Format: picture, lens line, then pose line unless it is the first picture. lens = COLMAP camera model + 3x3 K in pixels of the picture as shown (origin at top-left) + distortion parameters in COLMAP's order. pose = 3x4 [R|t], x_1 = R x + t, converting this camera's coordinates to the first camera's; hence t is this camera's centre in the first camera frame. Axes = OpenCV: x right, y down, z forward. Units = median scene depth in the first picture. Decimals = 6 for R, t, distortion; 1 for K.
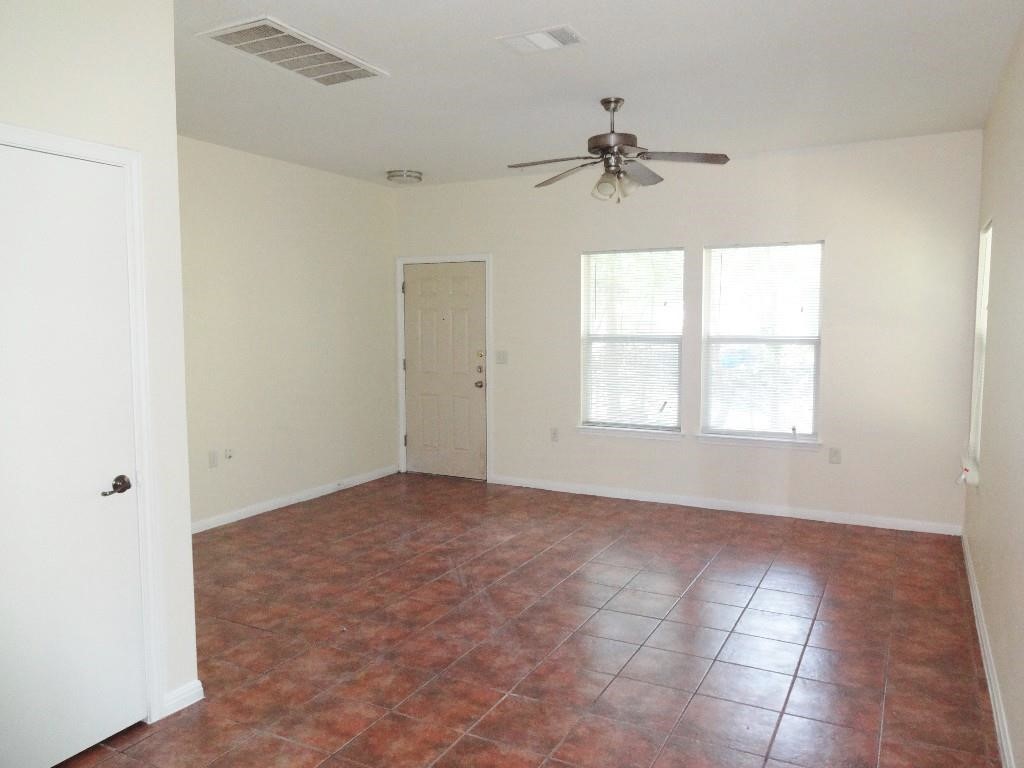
lens RADIAL K [[764.3, 0, 512.0], [0, 764.3, 384.0], [0, 0, 1]] dist [-0.000496, -0.000571]
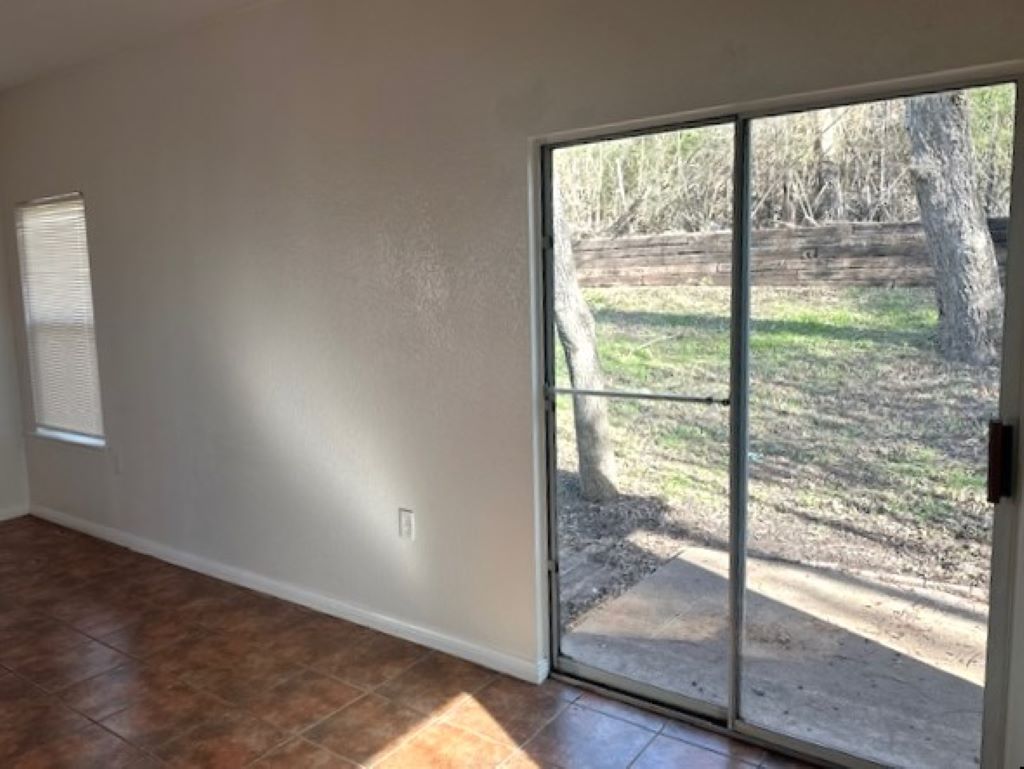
lens RADIAL K [[764.3, 0, 512.0], [0, 764.3, 384.5], [0, 0, 1]] dist [-0.000496, -0.000571]
pose [[0.129856, -0.113653, 0.984998, -0.352949], [0.097775, 0.990035, 0.101344, -0.014651], [-0.986700, 0.083148, 0.139675, 0.245362]]
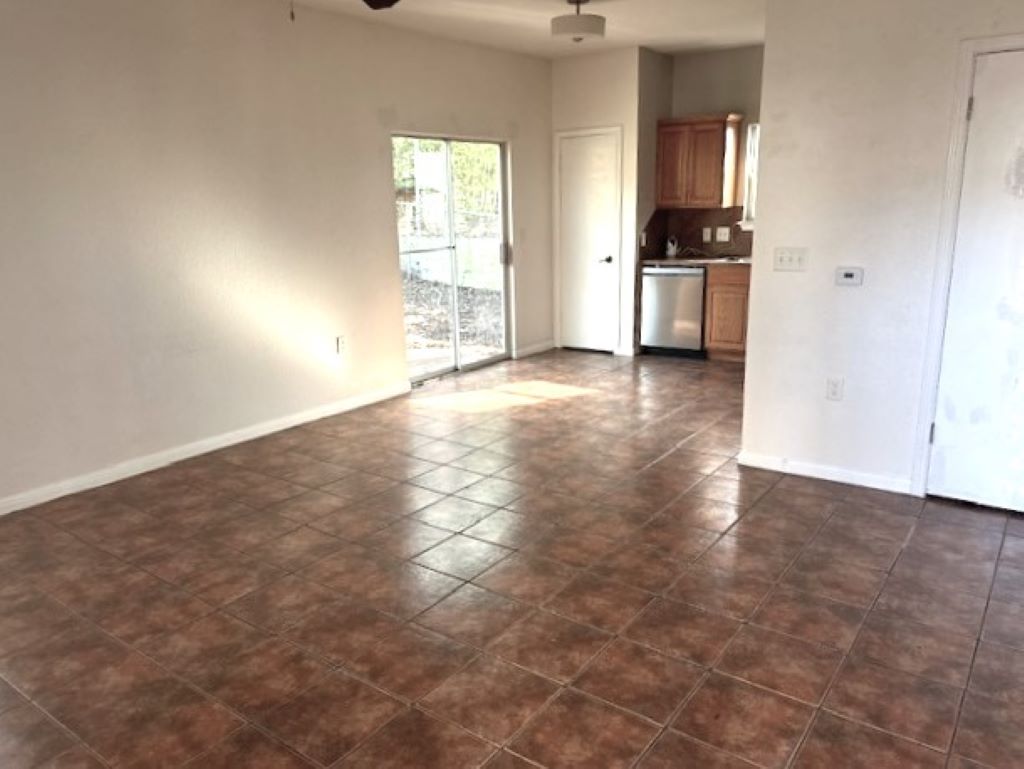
lens RADIAL K [[764.3, 0, 512.0], [0, 764.3, 384.5], [0, 0, 1]] dist [-0.000496, -0.000571]
pose [[-0.989710, -0.003261, 0.143049, -0.129120], [0.042058, 0.948948, 0.312617, -0.128424], [-0.136766, 0.315416, -0.939046, 1.578078]]
